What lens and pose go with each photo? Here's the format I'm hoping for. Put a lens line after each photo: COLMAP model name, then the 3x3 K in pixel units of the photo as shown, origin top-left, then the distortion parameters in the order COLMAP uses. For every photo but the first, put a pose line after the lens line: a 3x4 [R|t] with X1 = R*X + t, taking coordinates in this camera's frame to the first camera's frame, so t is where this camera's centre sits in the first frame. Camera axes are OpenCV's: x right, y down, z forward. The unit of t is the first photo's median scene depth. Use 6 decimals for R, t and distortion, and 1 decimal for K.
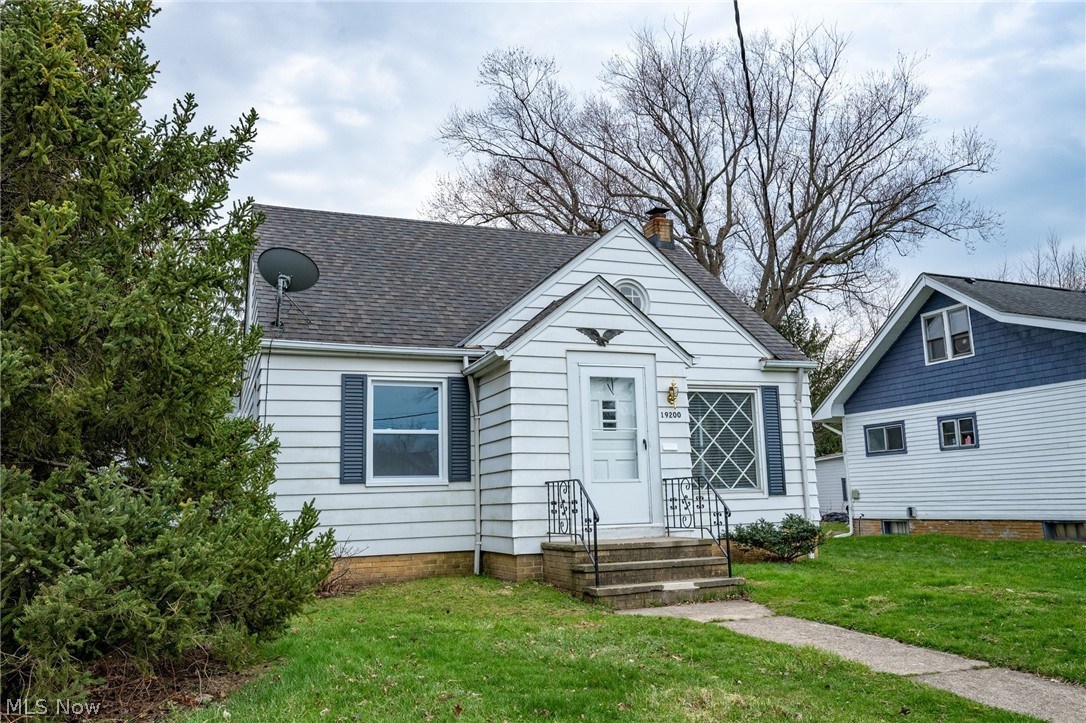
lens RADIAL K [[848.1, 0, 541.7], [0, 848.1, 362.5], [0, 0, 1]] dist [-0.001509, -0.002330]
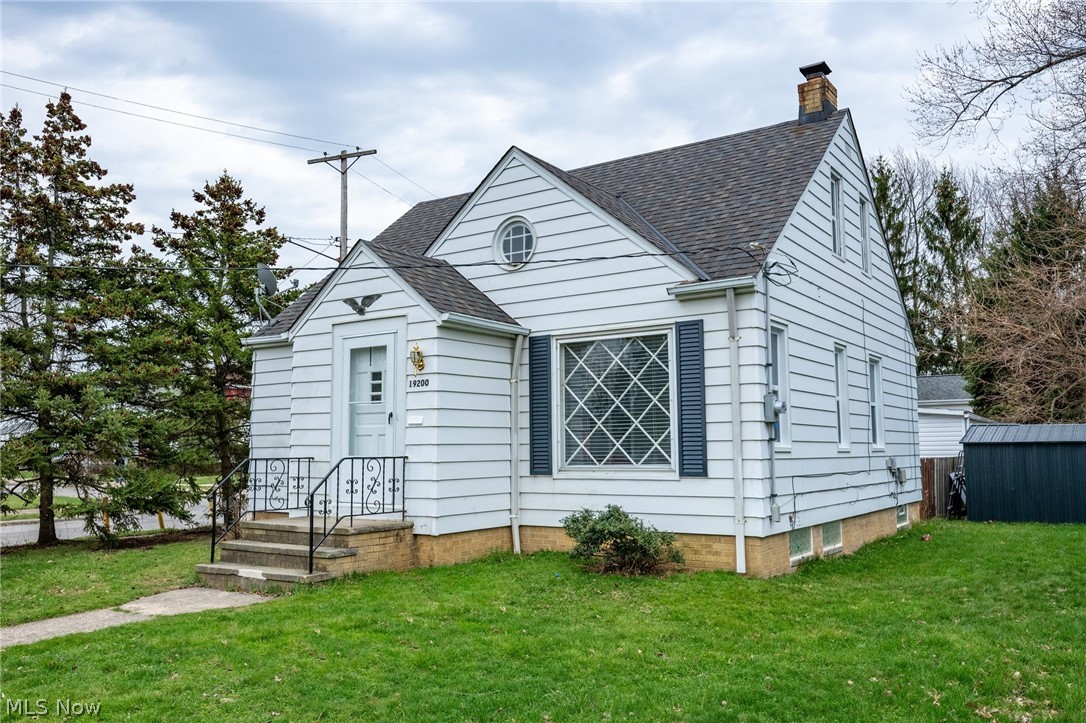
lens RADIAL K [[848.1, 0, 541.6], [0, 848.1, 361.4], [0, 0, 1]] dist [-0.001509, -0.002330]
pose [[0.576958, -0.056828, -0.814795, 0.940059], [0.126872, 0.991704, 0.020672, 0.037194], [0.806860, -0.115302, 0.579381, 0.599395]]
